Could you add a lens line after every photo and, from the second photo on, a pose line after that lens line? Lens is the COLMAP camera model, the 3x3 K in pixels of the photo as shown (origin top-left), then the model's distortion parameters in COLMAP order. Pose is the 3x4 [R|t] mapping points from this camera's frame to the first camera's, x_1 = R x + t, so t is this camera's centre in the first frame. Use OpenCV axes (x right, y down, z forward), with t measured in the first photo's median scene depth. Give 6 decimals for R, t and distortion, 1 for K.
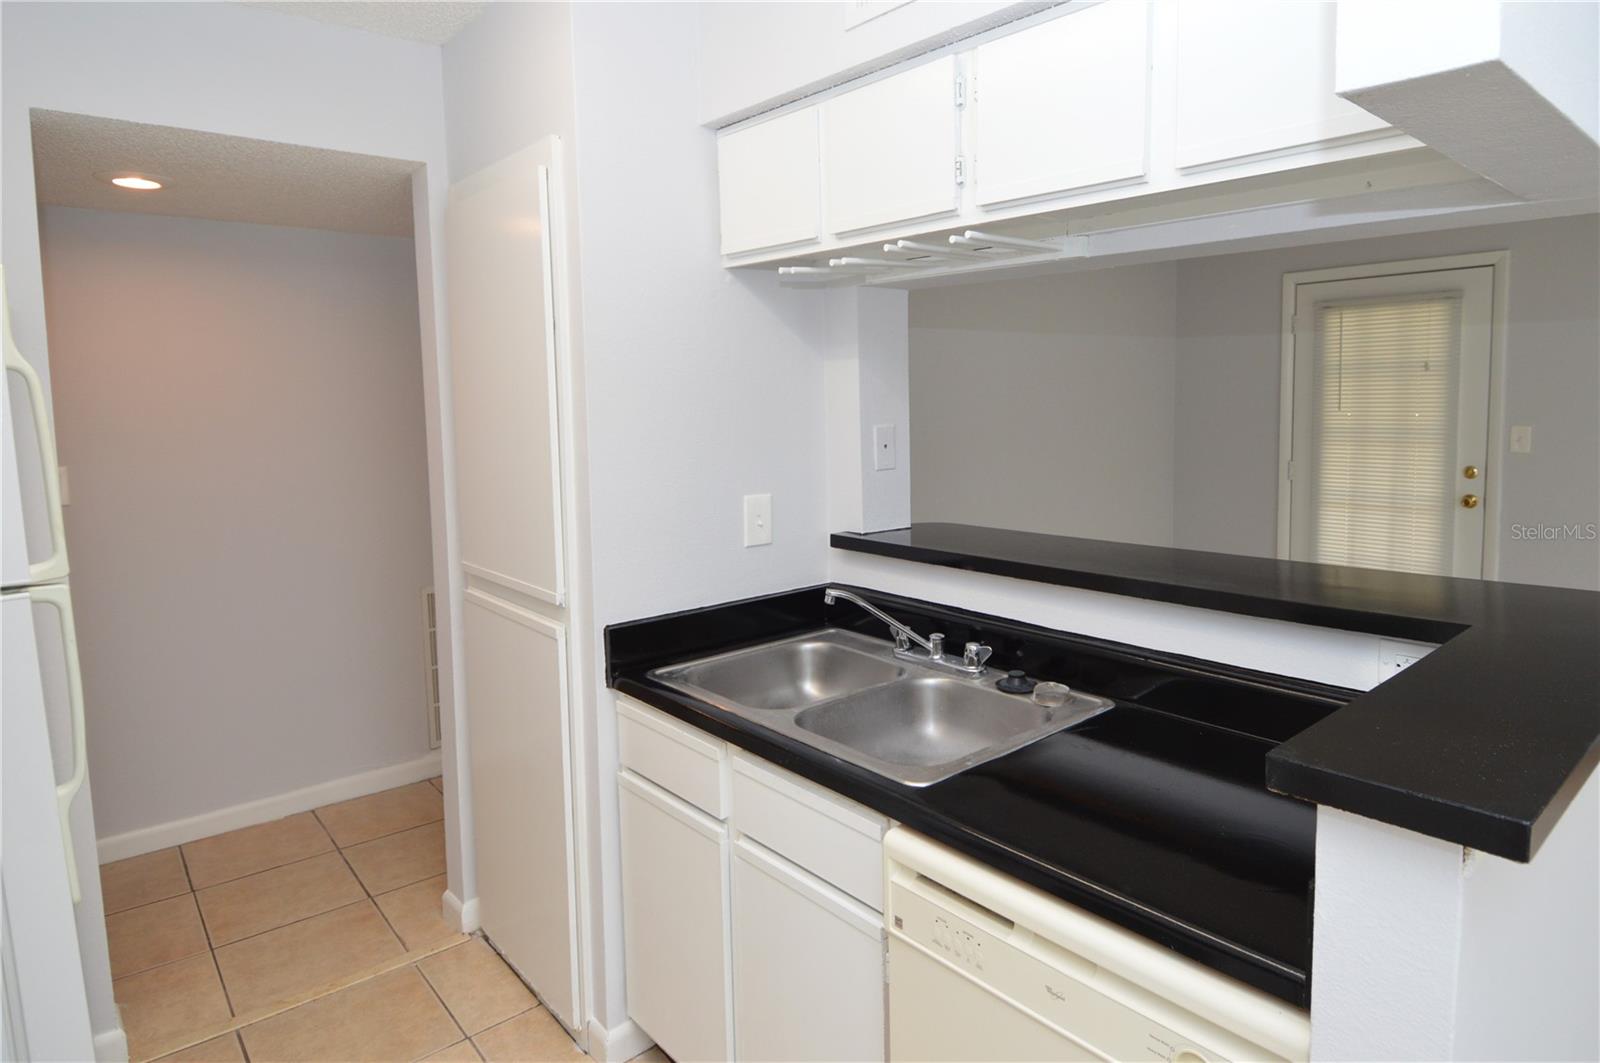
lens RADIAL K [[922.2, 0, 864.5], [0, 922.2, 473.4], [0, 0, 1]] dist [0.021305, -0.032196]
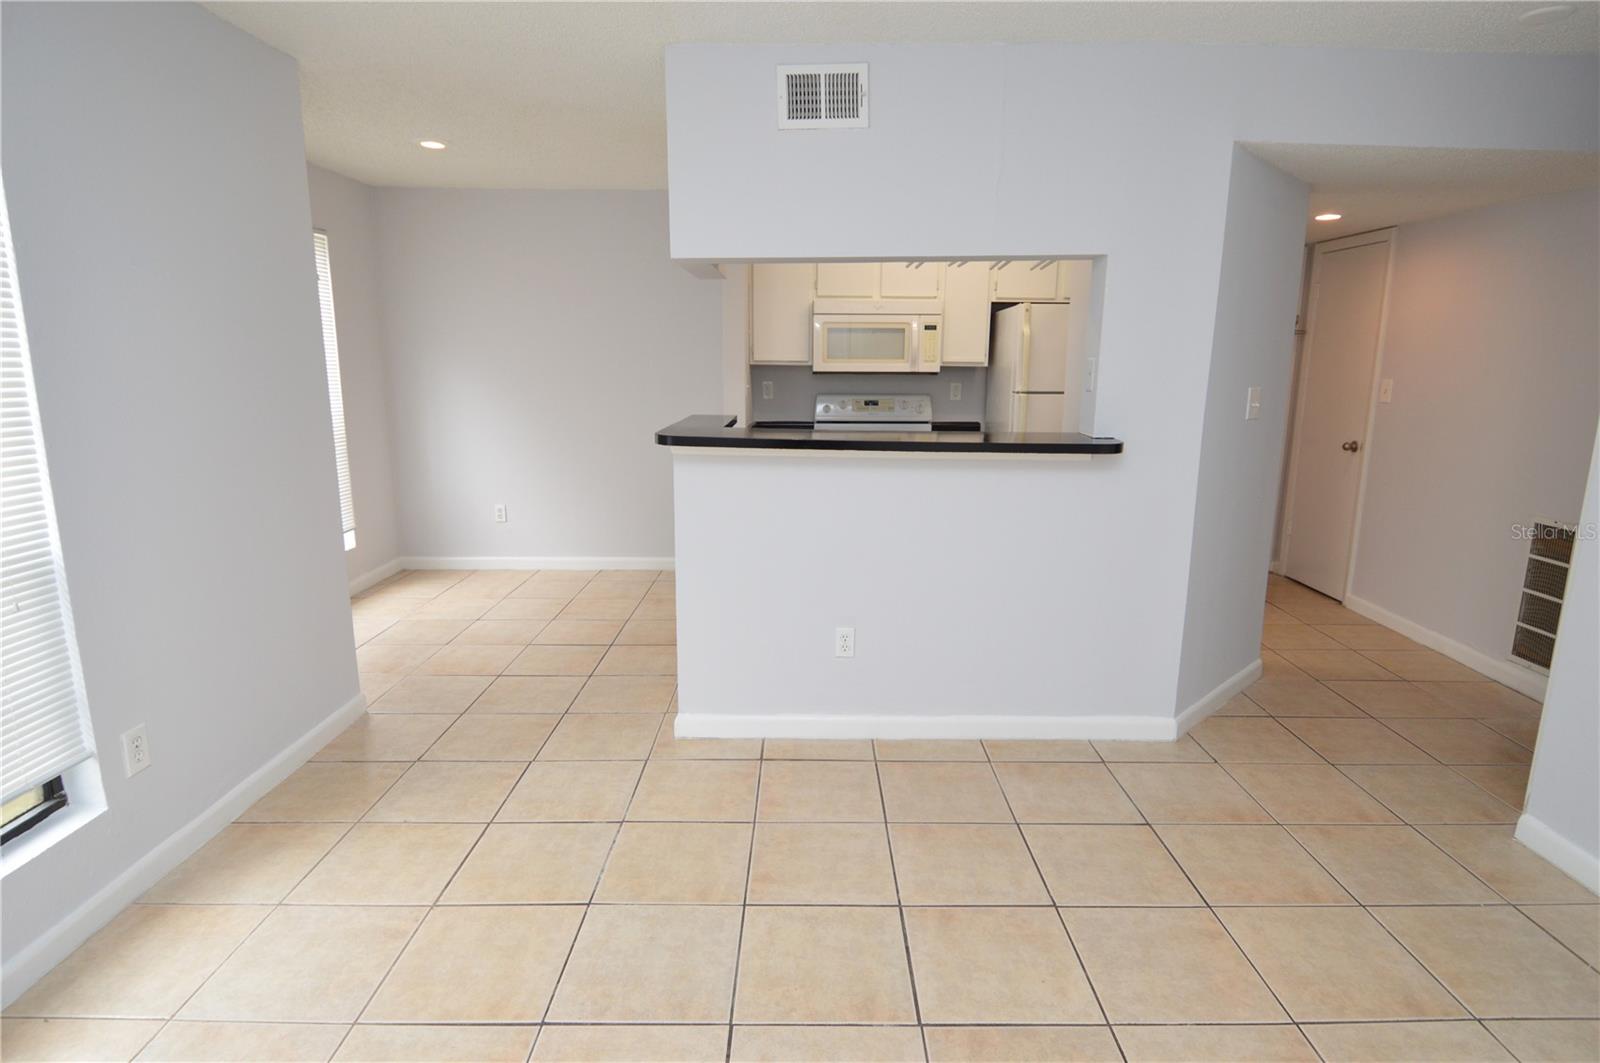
lens RADIAL K [[850.6, 0, 810.1], [0, 850.6, 523.5], [0, 0, 1]] dist [0.021743, -0.031466]
pose [[-0.672021, 0.154869, -0.724157, 1.343397], [-0.058440, 0.963747, 0.260341, -0.129505], [0.738222, 0.217274, -0.638608, 1.635095]]
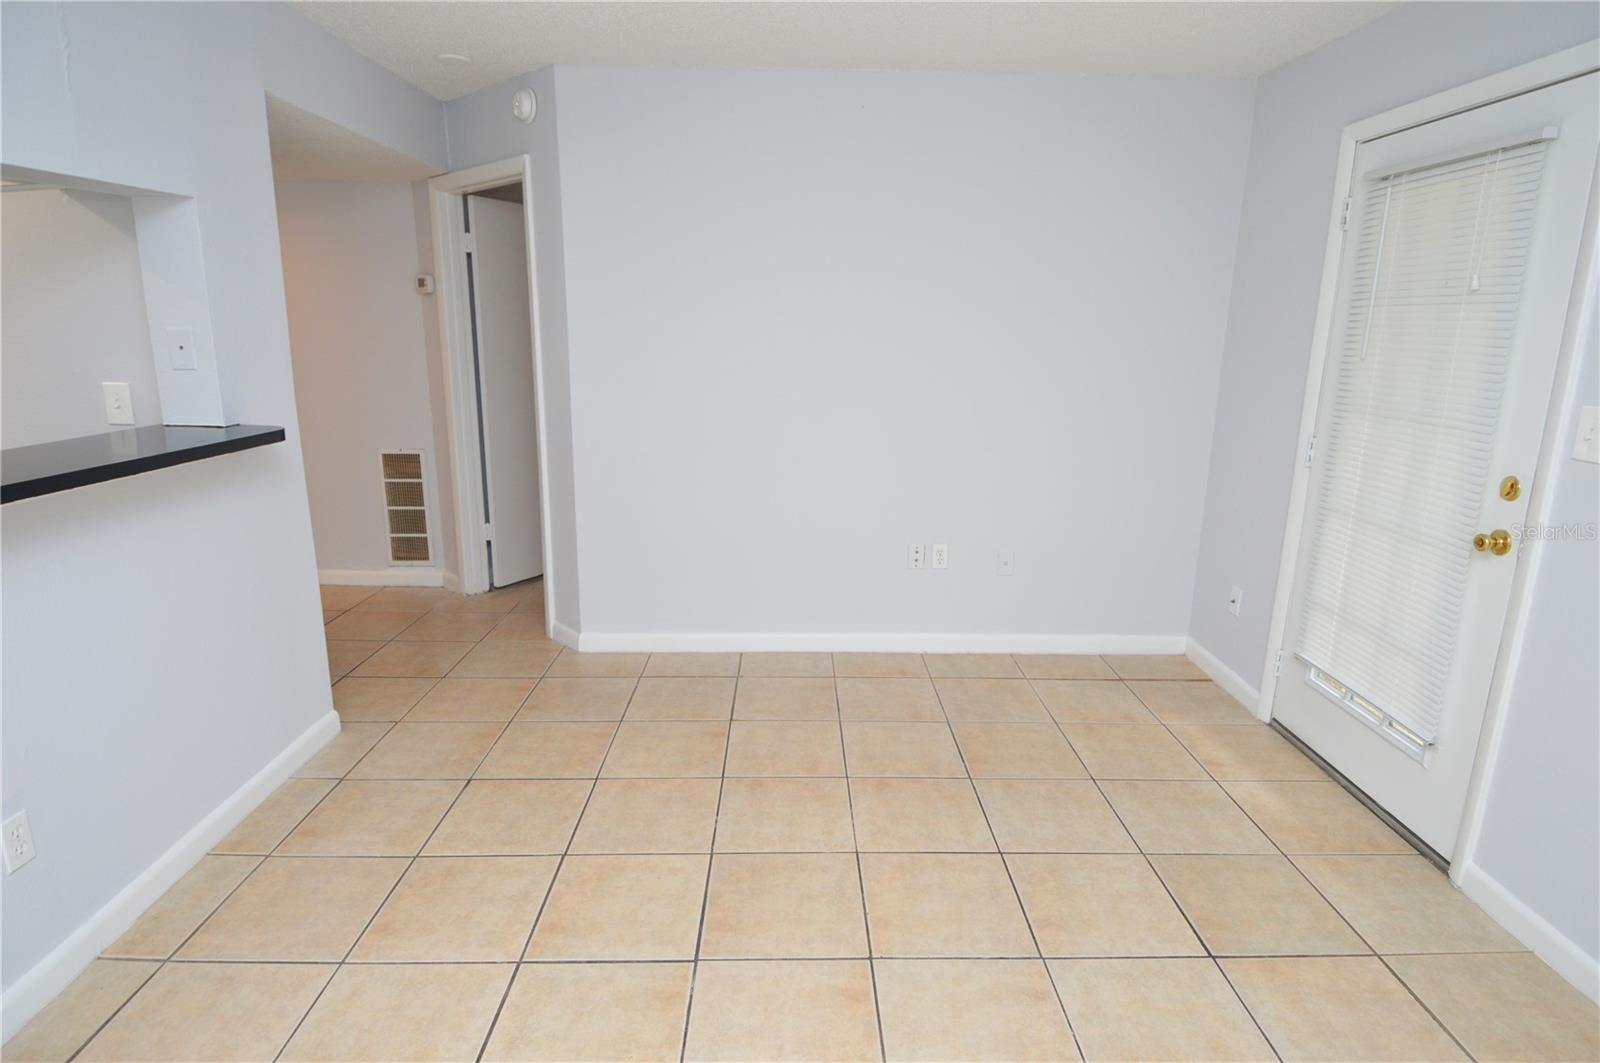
lens RADIAL K [[850.6, 0, 810.1], [0, 850.6, 523.5], [0, 0, 1]] dist [0.021743, -0.031466]
pose [[0.752510, 0.177251, -0.634279, 1.324161], [-0.081936, 0.980816, 0.176882, -0.069826], [0.653464, -0.081135, 0.752597, 0.737283]]
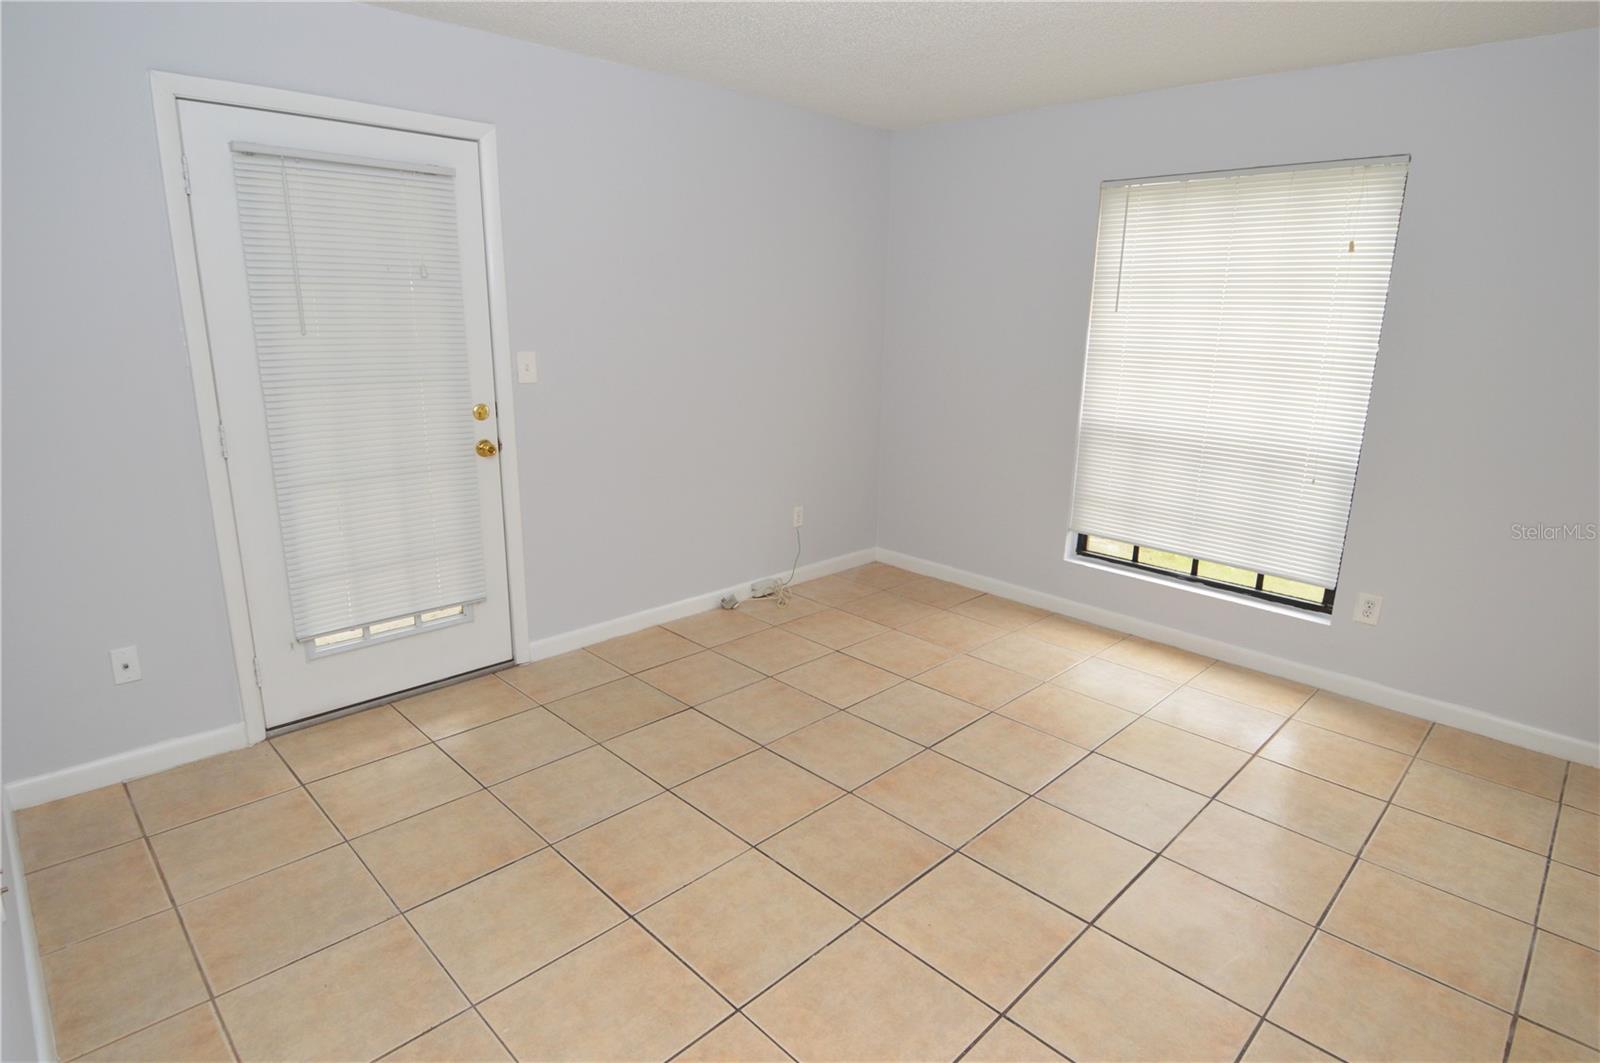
lens RADIAL K [[850.6, 0, 810.1], [0, 850.6, 523.5], [0, 0, 1]] dist [0.021743, -0.031466]
pose [[-0.048924, -0.231716, 0.971552, -0.200151], [0.063171, 0.970052, 0.234539, -0.125896], [-0.996803, 0.072848, -0.032821, 1.484830]]
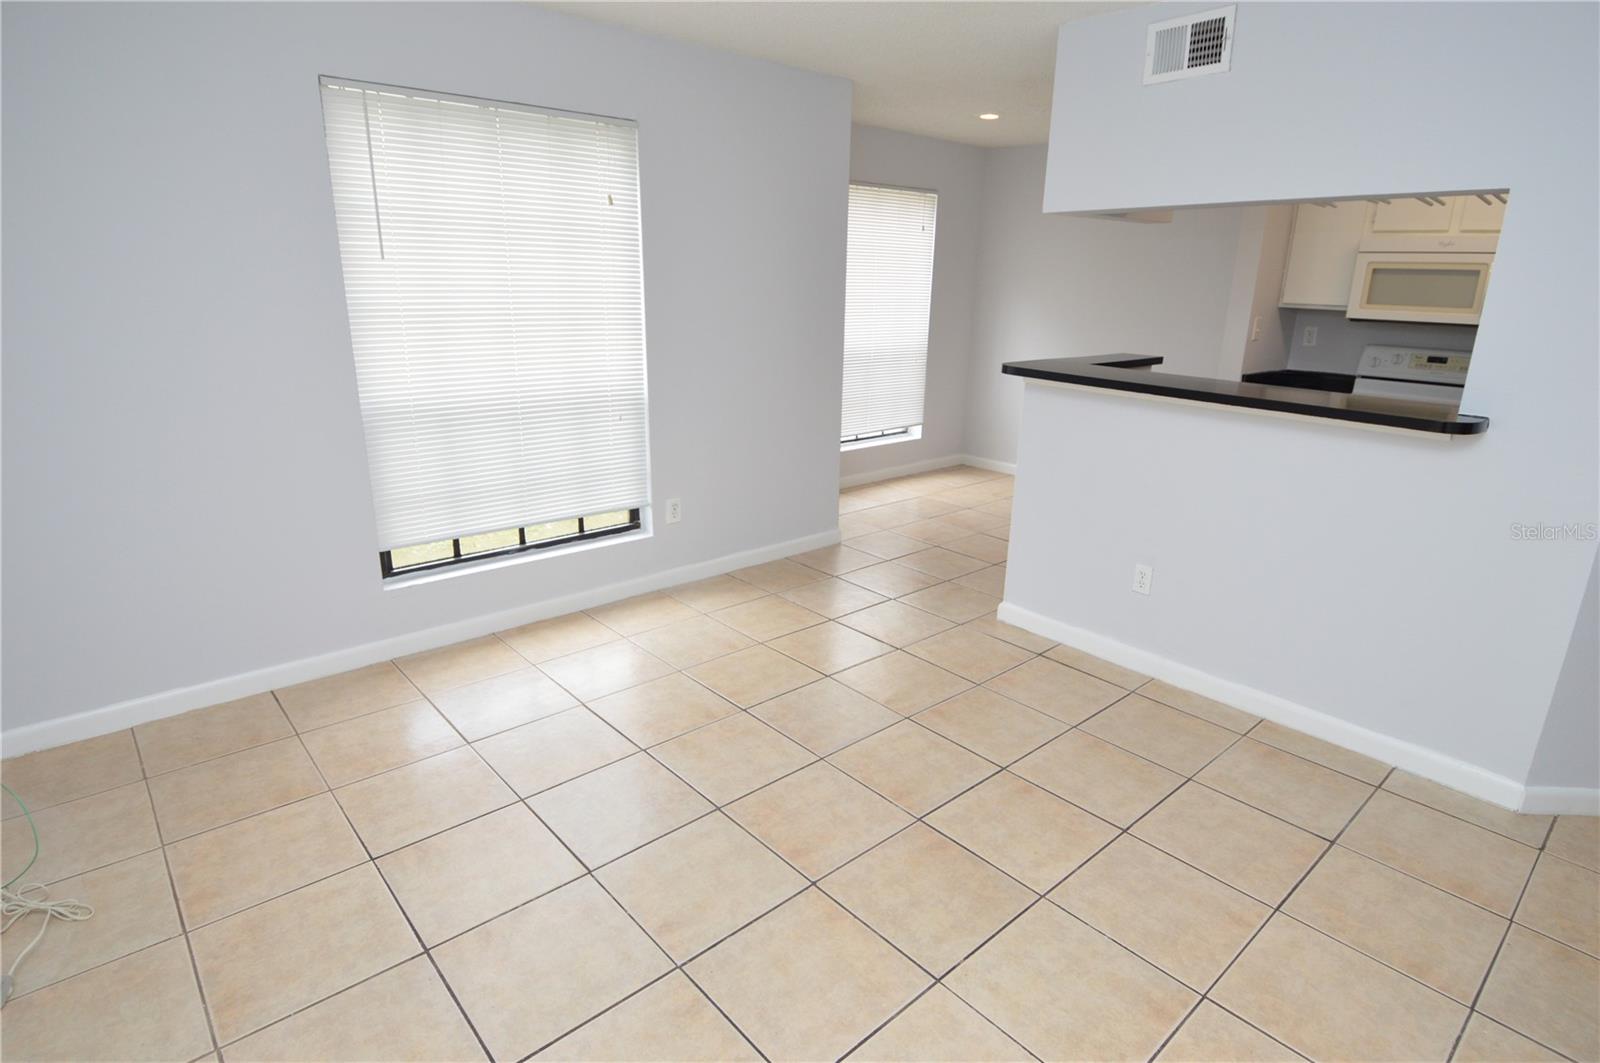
lens RADIAL K [[850.6, 0, 810.1], [0, 850.6, 523.5], [0, 0, 1]] dist [0.021743, -0.031466]
pose [[-0.999932, -0.009015, 0.007407, 0.884568], [-0.005716, 0.931928, 0.362597, -0.201184], [-0.010172, 0.362530, -0.931916, 2.172391]]
